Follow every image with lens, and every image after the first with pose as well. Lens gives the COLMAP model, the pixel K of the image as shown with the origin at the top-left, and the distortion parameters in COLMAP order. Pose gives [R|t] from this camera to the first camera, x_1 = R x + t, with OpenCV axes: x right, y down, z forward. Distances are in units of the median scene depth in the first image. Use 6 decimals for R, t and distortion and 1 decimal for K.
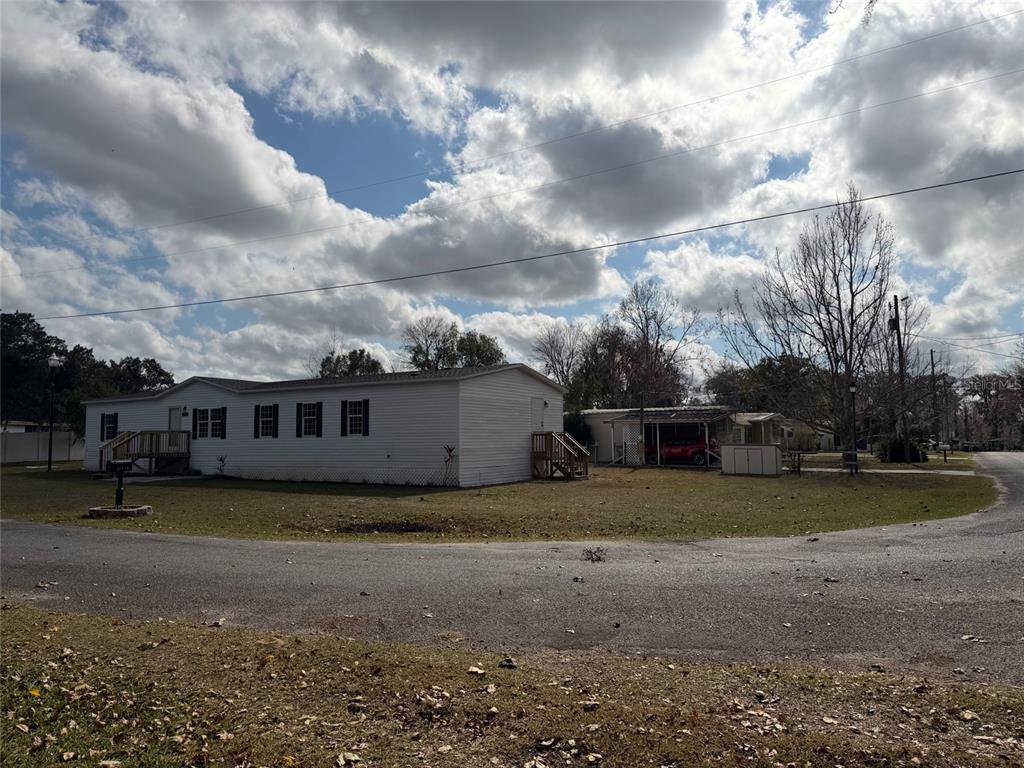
lens RADIAL K [[715.5, 0, 512.0], [0, 715.5, 384.0], [0, 0, 1]] dist [0.112197, -0.160224]
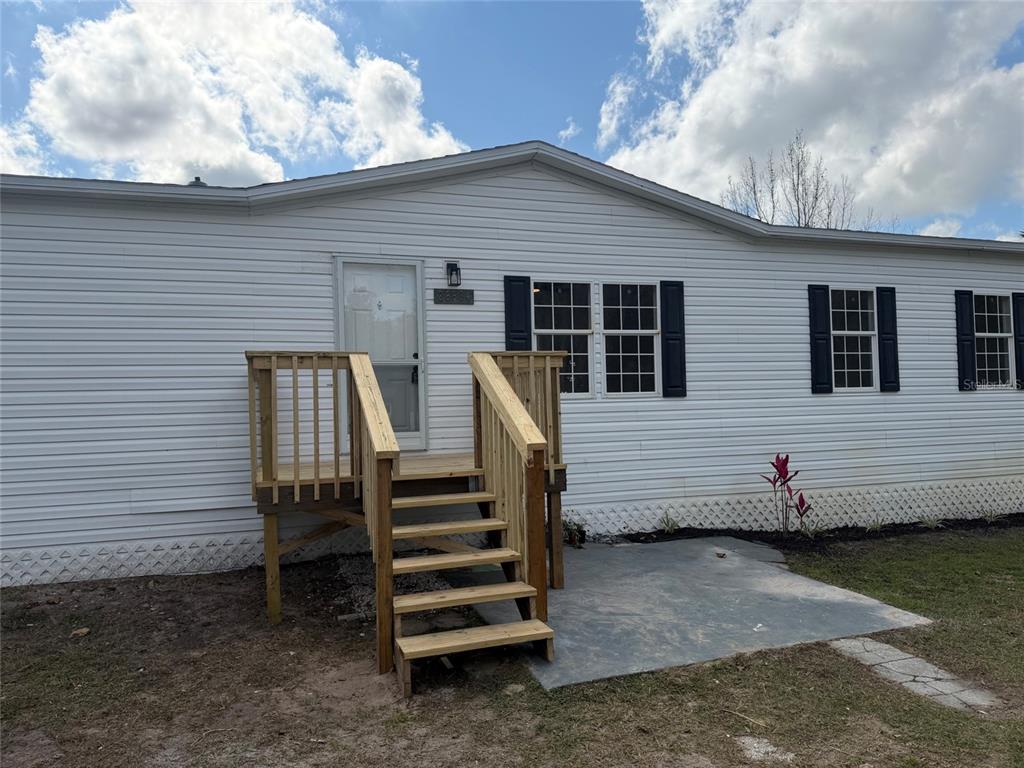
lens RADIAL K [[715.5, 0, 512.0], [0, 715.5, 384.0], [0, 0, 1]] dist [0.112197, -0.160224]
pose [[0.645482, 0.025919, 0.763336, -0.639737], [-0.036062, 0.999344, -0.003439, 0.073115], [-0.762924, -0.025307, 0.645993, 0.866359]]
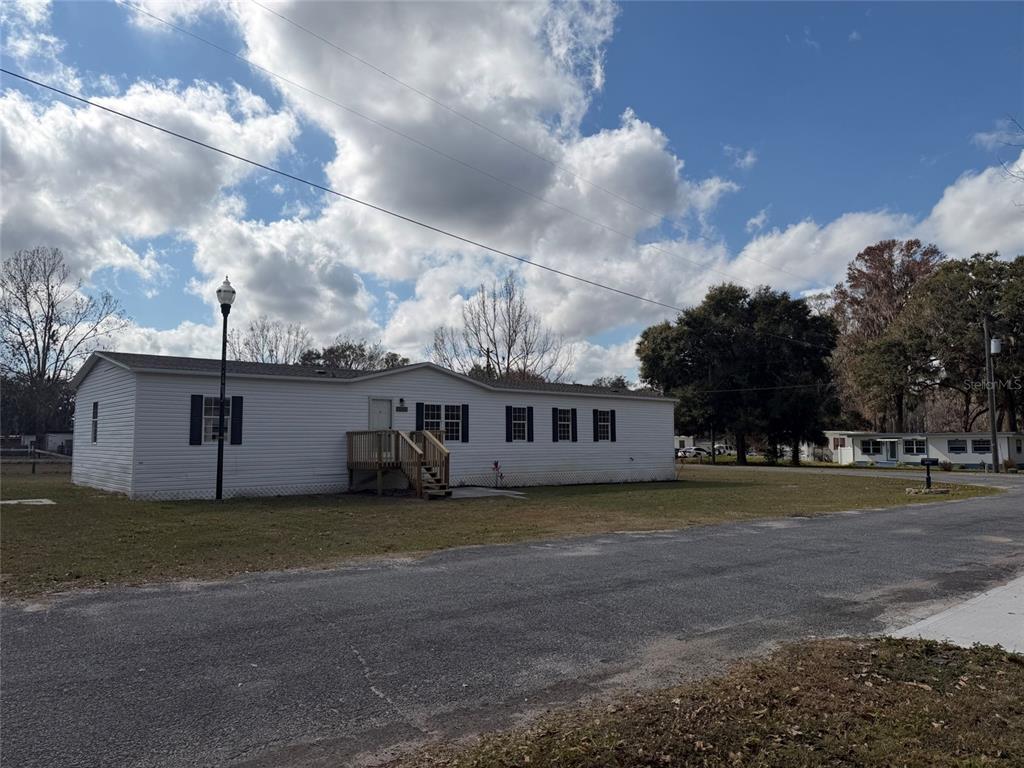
lens RADIAL K [[715.5, 0, 512.0], [0, 715.5, 384.0], [0, 0, 1]] dist [0.112197, -0.160224]
pose [[0.316562, 0.091303, 0.944167, -1.161055], [-0.065052, 0.995103, -0.074418, 0.066001], [-0.946339, -0.037862, 0.320951, 0.680695]]
